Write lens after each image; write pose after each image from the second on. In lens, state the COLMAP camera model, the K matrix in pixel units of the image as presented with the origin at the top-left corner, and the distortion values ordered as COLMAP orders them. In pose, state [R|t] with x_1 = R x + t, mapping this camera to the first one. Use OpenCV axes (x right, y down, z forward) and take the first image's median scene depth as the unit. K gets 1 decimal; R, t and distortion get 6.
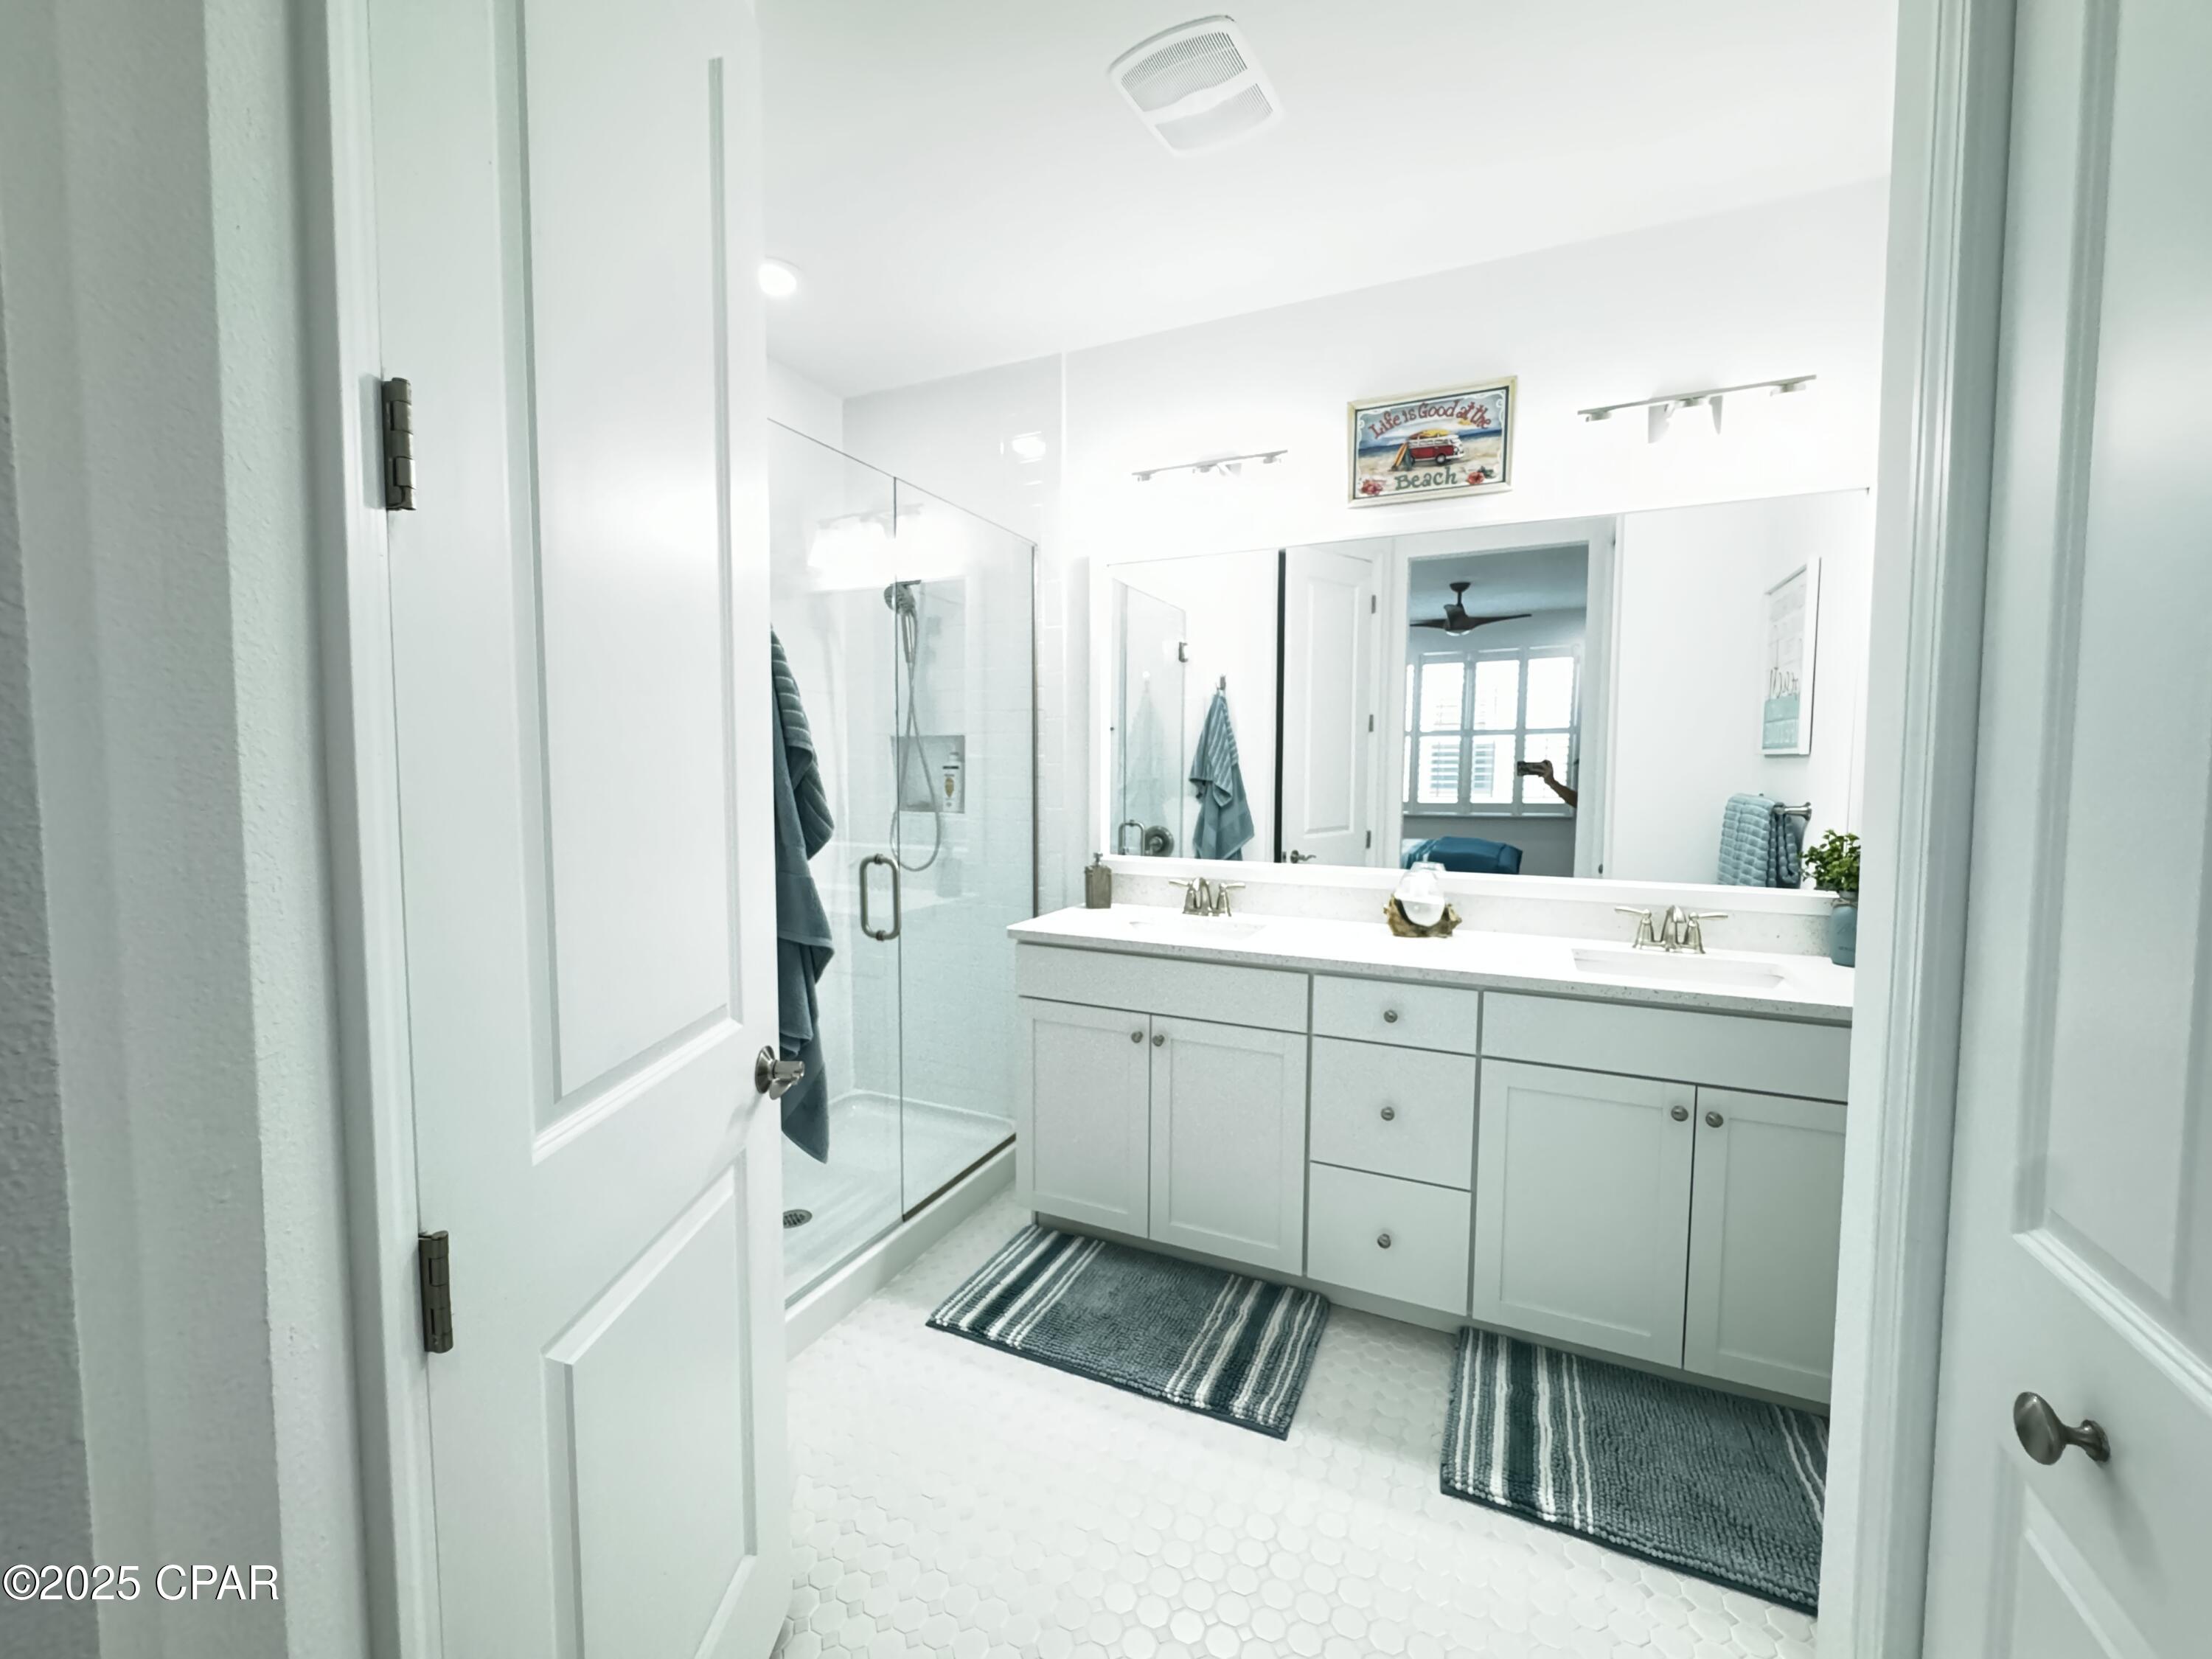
lens RADIAL K [[884.7, 0, 1101.7], [0, 884.7, 829.3], [0, 0, 1]] dist [-0.005740, 0.000210]
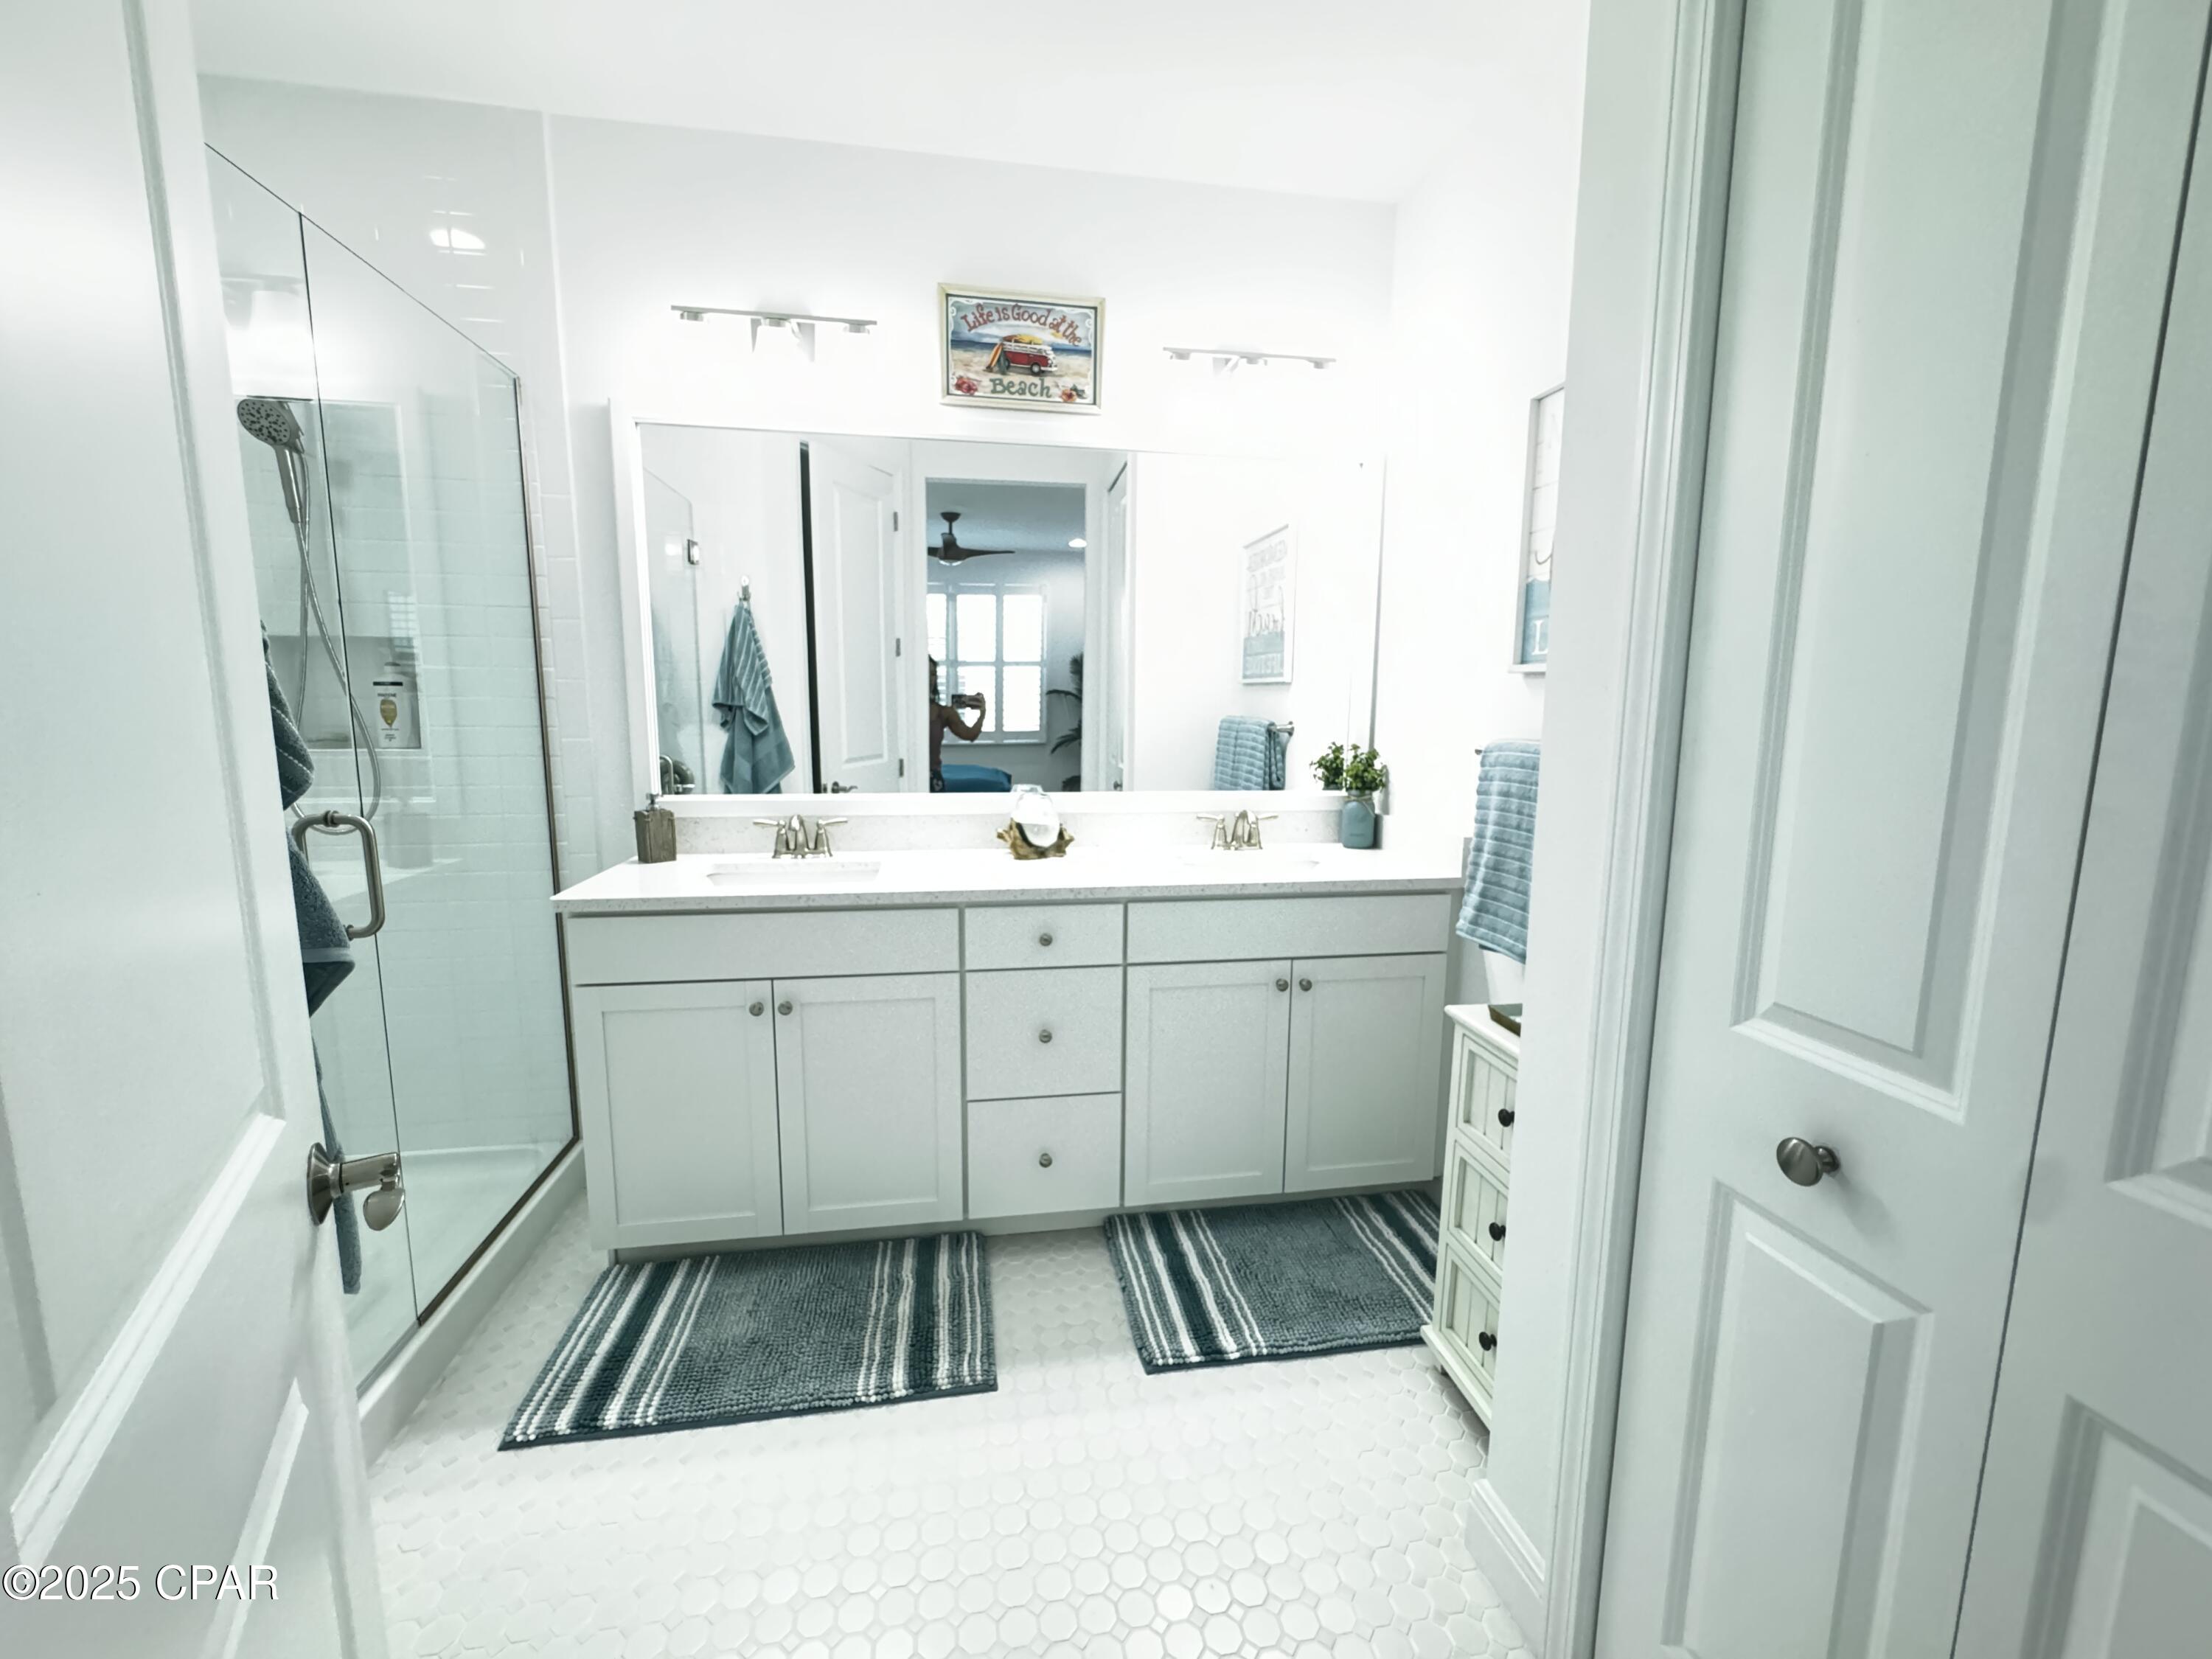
lens RADIAL K [[884.7, 0, 1101.7], [0, 884.7, 829.3], [0, 0, 1]] dist [-0.005740, 0.000210]
pose [[0.823801, -0.076429, 0.561703, -0.144258], [0.033083, 0.995663, 0.086957, 0.003785], [-0.565913, -0.053053, 0.822756, 0.134353]]
